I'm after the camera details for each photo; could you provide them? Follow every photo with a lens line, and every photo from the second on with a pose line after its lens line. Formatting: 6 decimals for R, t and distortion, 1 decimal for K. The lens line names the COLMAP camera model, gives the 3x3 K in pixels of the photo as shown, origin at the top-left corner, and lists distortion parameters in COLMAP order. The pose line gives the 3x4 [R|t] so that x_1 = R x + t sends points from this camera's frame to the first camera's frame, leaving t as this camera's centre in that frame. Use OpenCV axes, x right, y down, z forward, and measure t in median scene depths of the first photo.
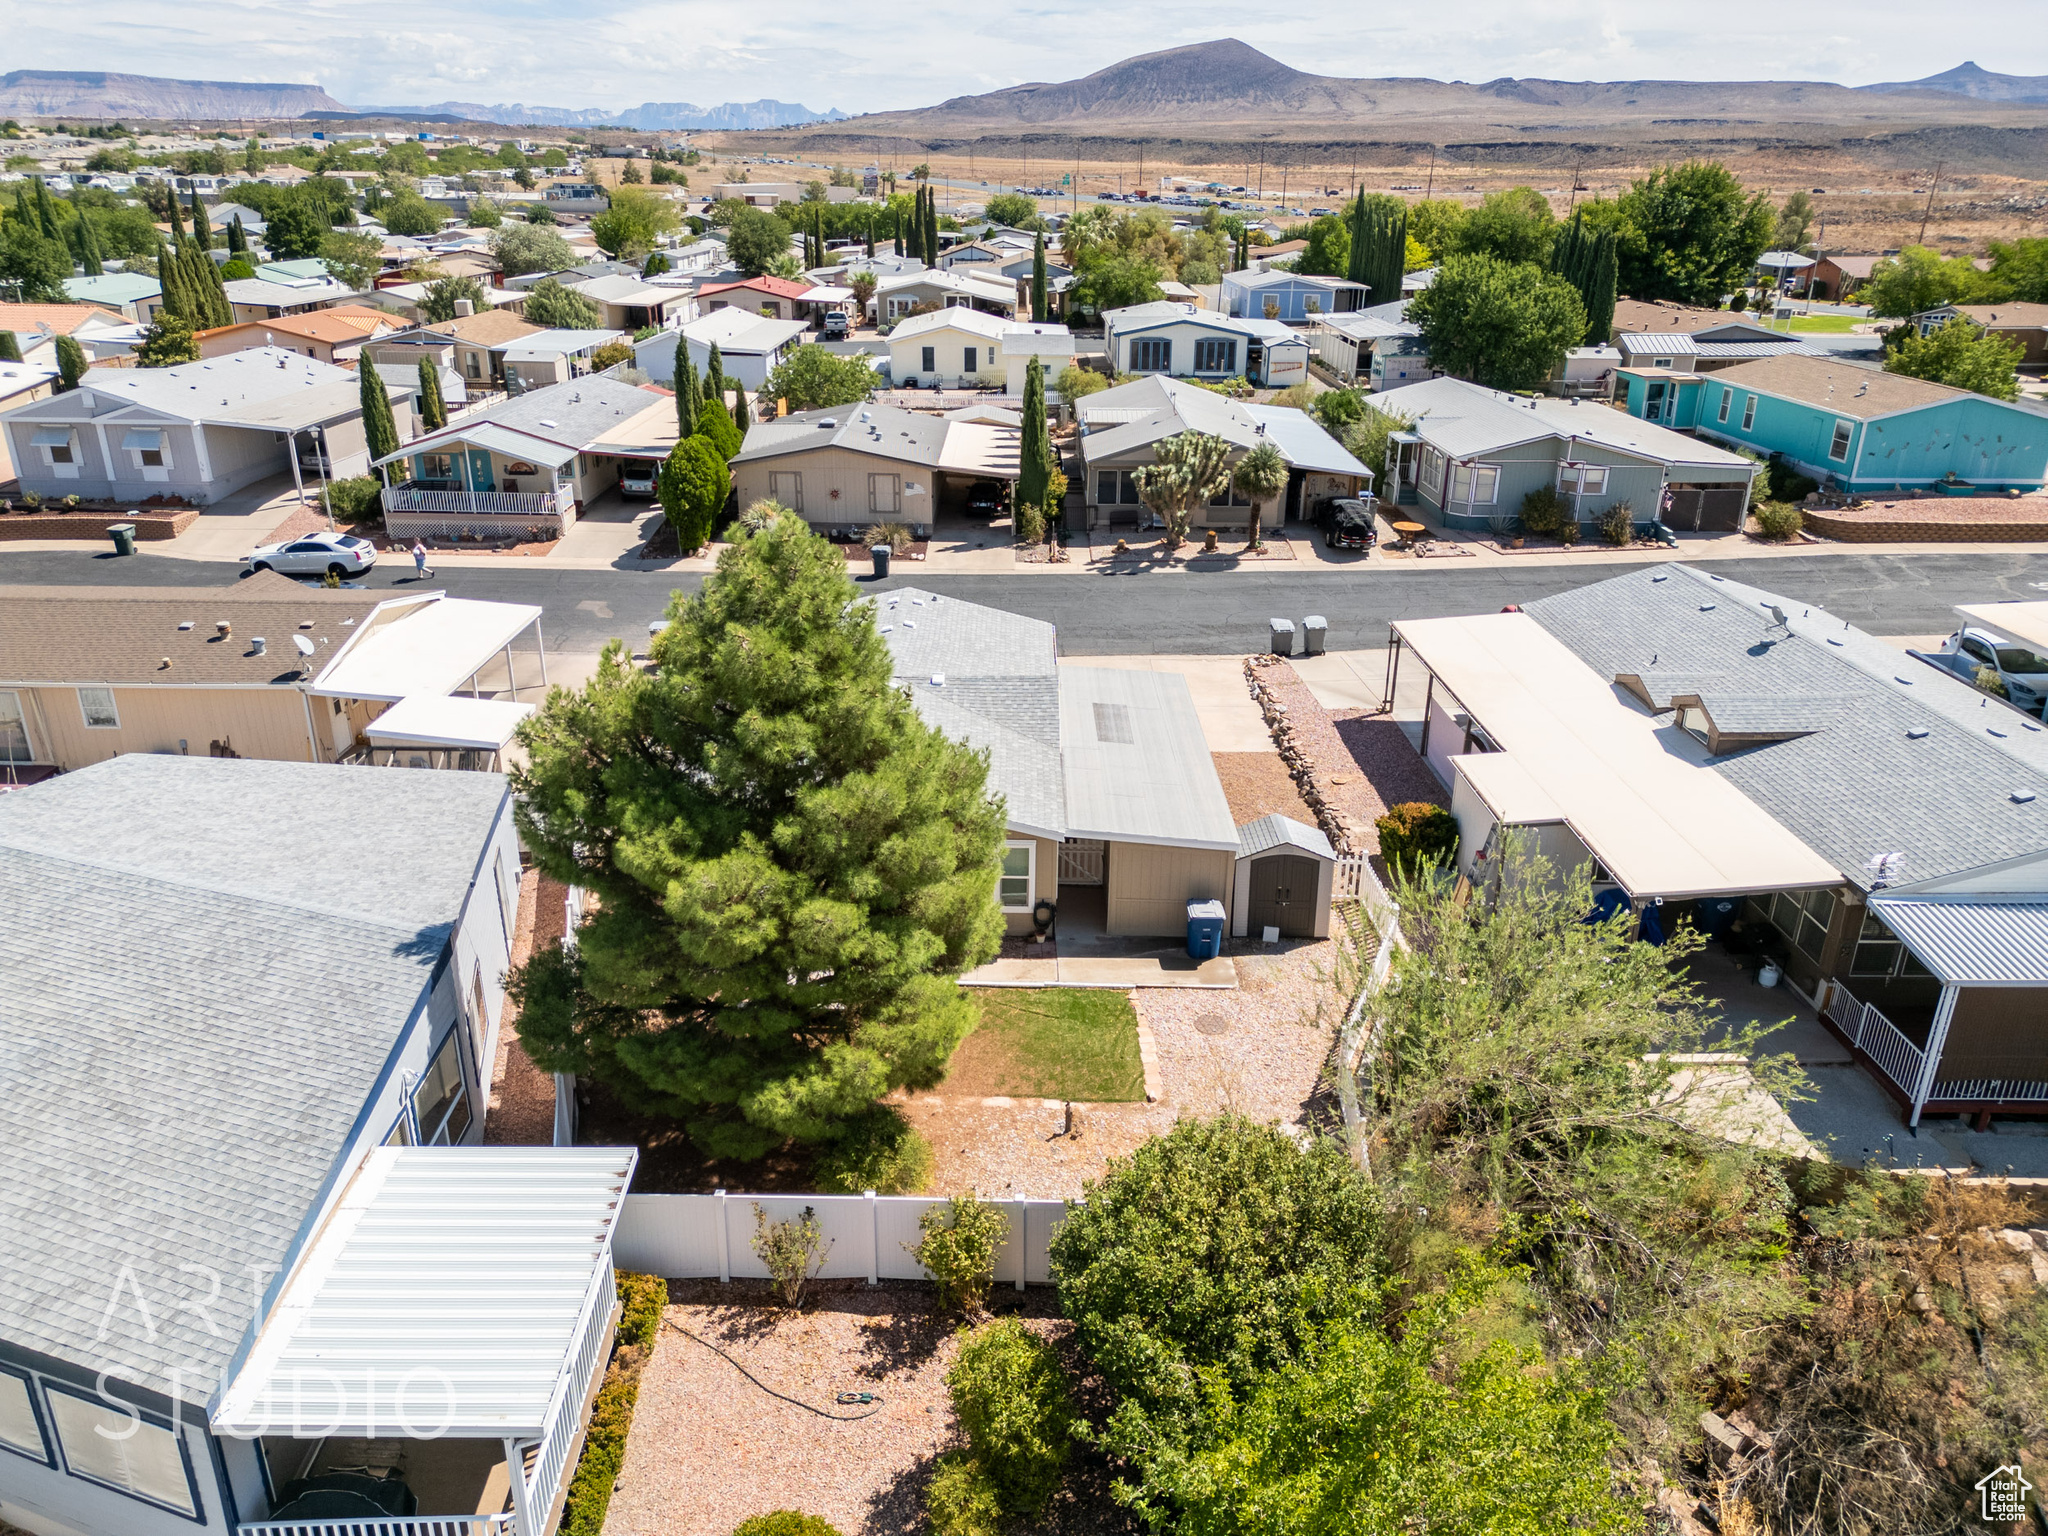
lens RADIAL K [[1437.5, 0, 1027.2], [0, 1437.5, 761.8], [0, 0, 1]] dist [0.072228, -0.065637]
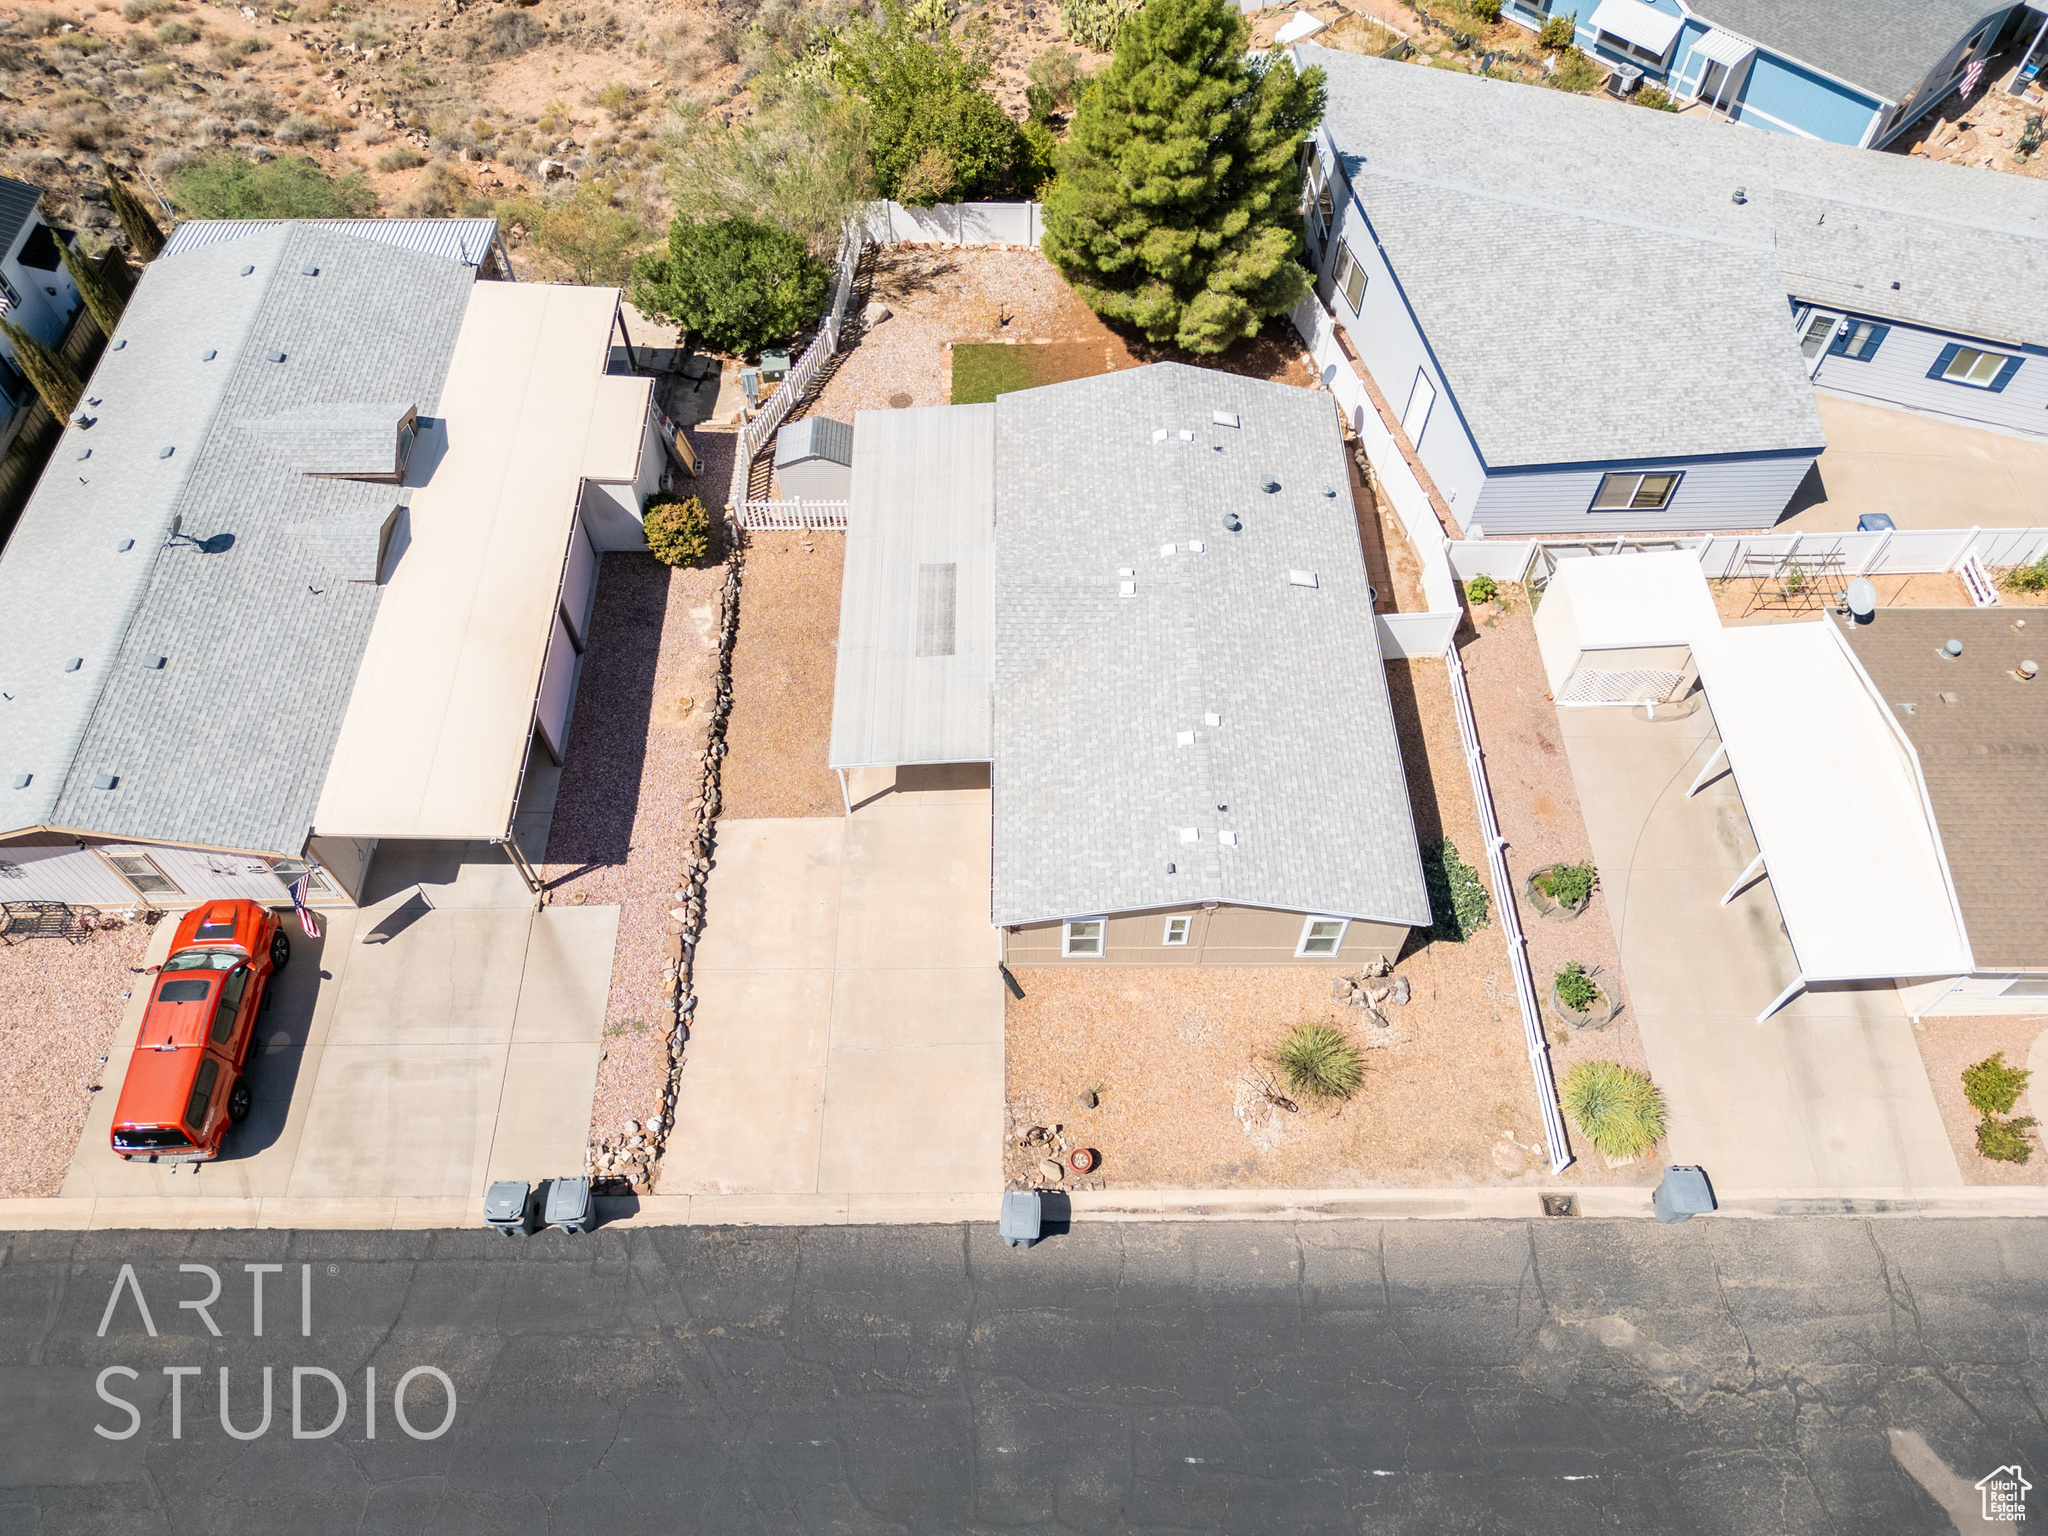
lens RADIAL K [[1437.5, 0, 1025.4], [0, 1437.5, 763.7], [0, 0, 1]] dist [0.072228, -0.065637]
pose [[-0.999931, -0.001761, -0.011574, 0.012486], [-0.011683, 0.213476, 0.976878, -0.896760], [0.000751, 0.976947, -0.213482, 1.270260]]
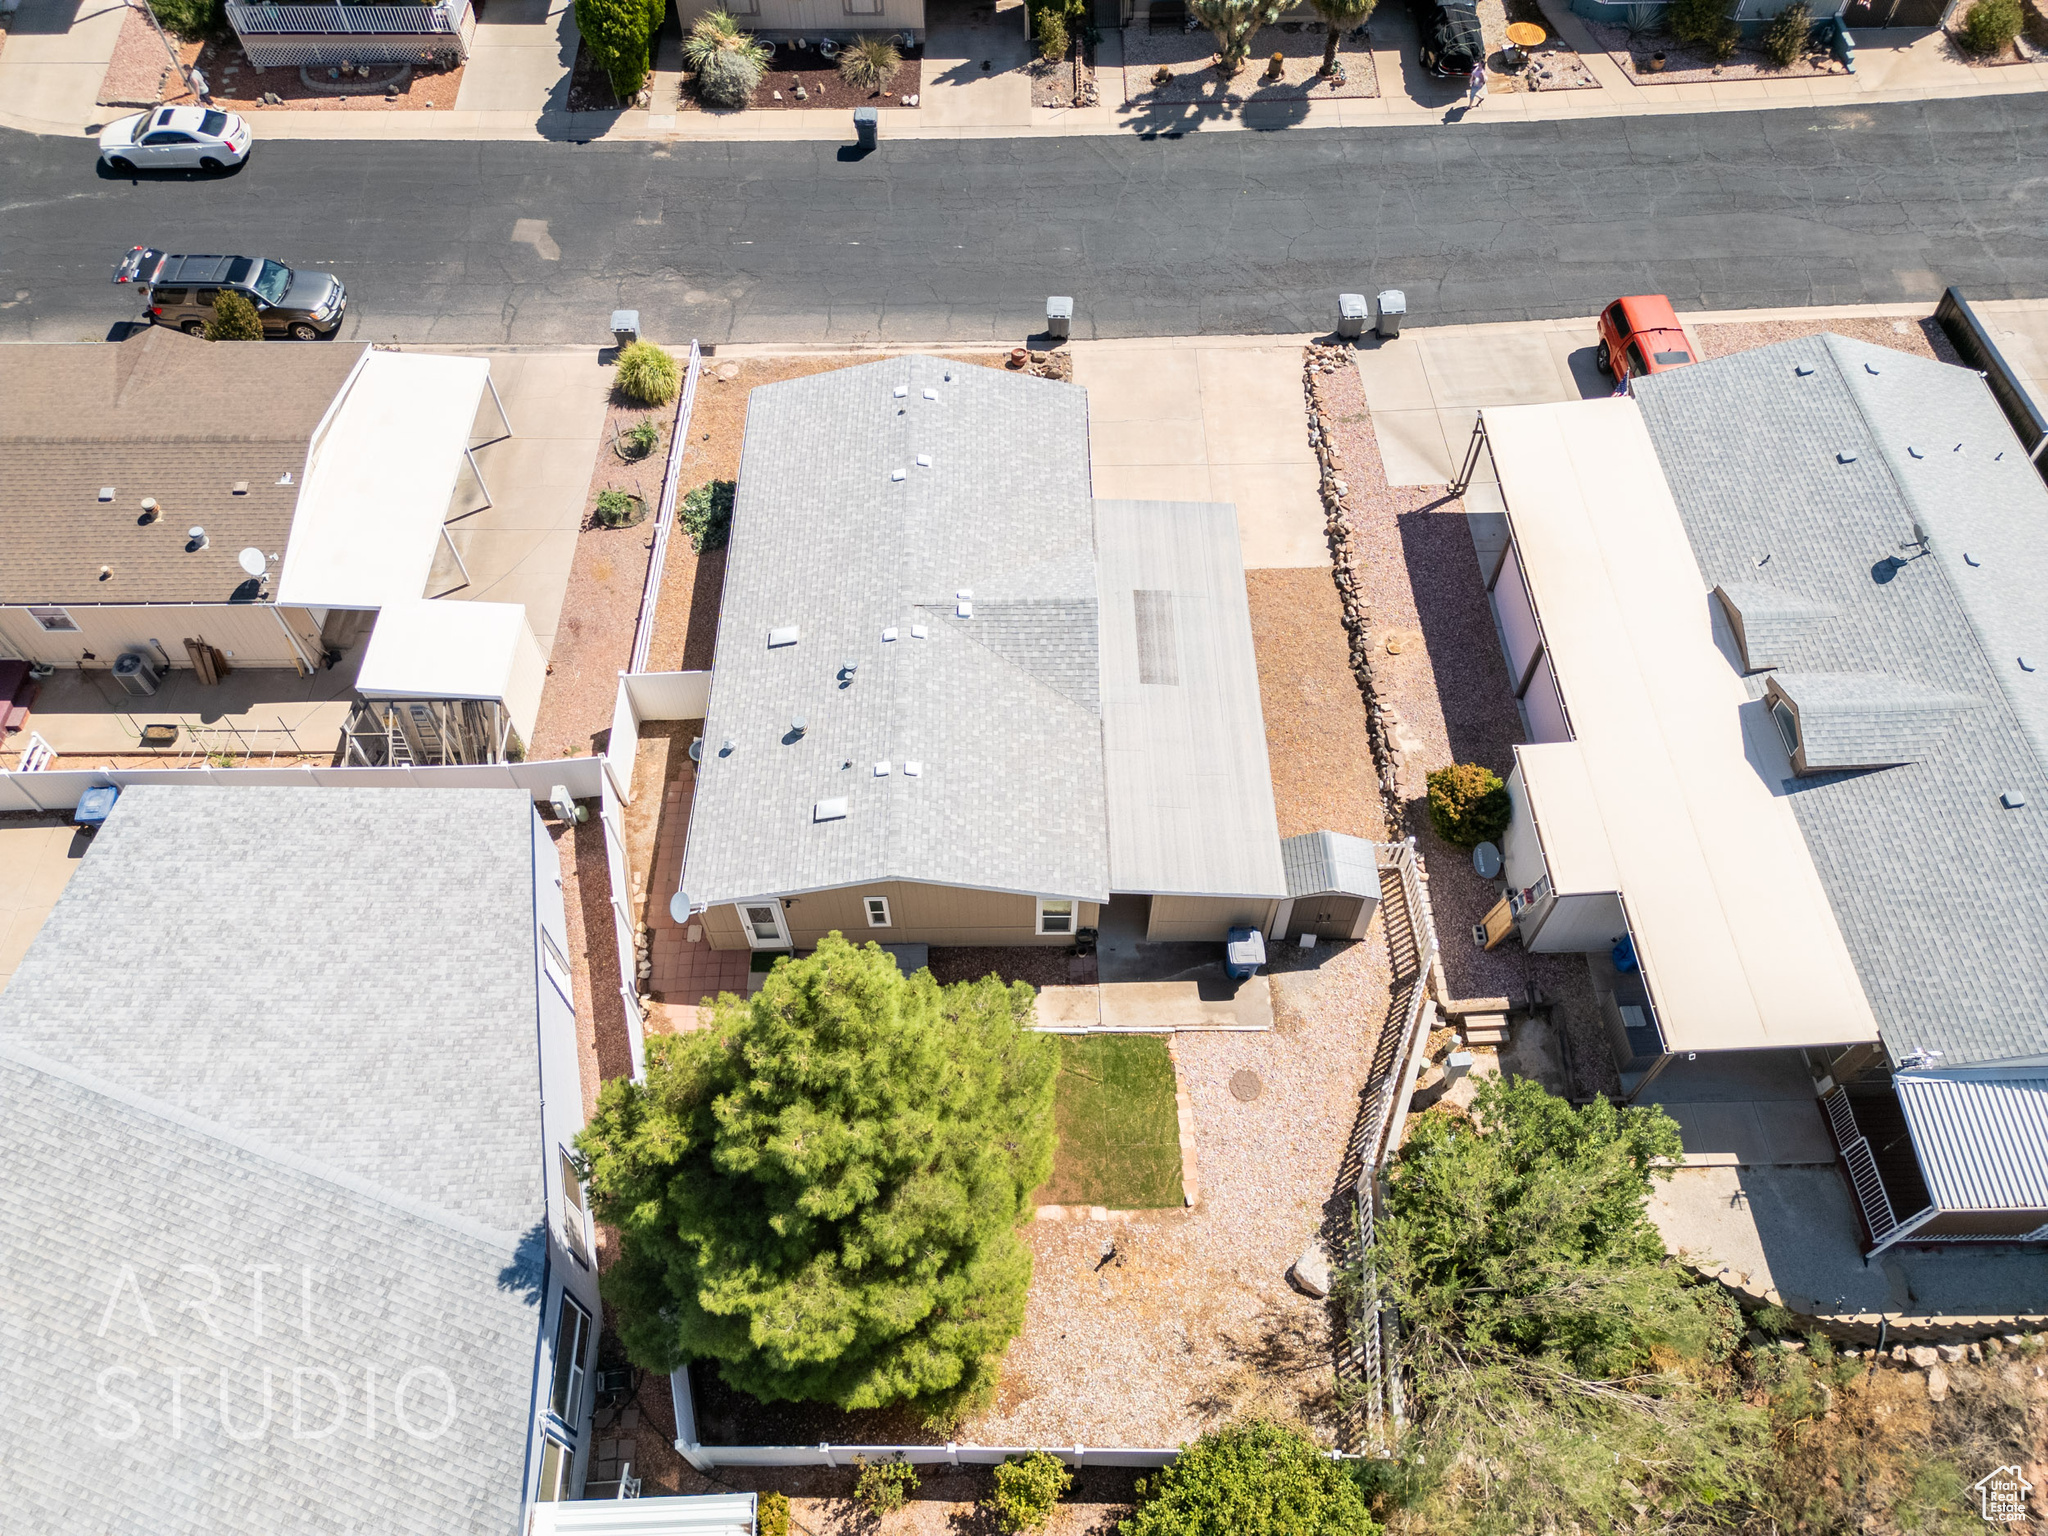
lens RADIAL K [[1437.5, 0, 1026.2], [0, 1437.5, 765.3], [0, 0, 1]] dist [0.072228, -0.065637]
pose [[0.999891, -0.013669, -0.005633, -0.019062], [0.014496, 0.831504, 0.555329, -0.461840], [-0.002907, -0.555350, 0.831611, 0.183895]]
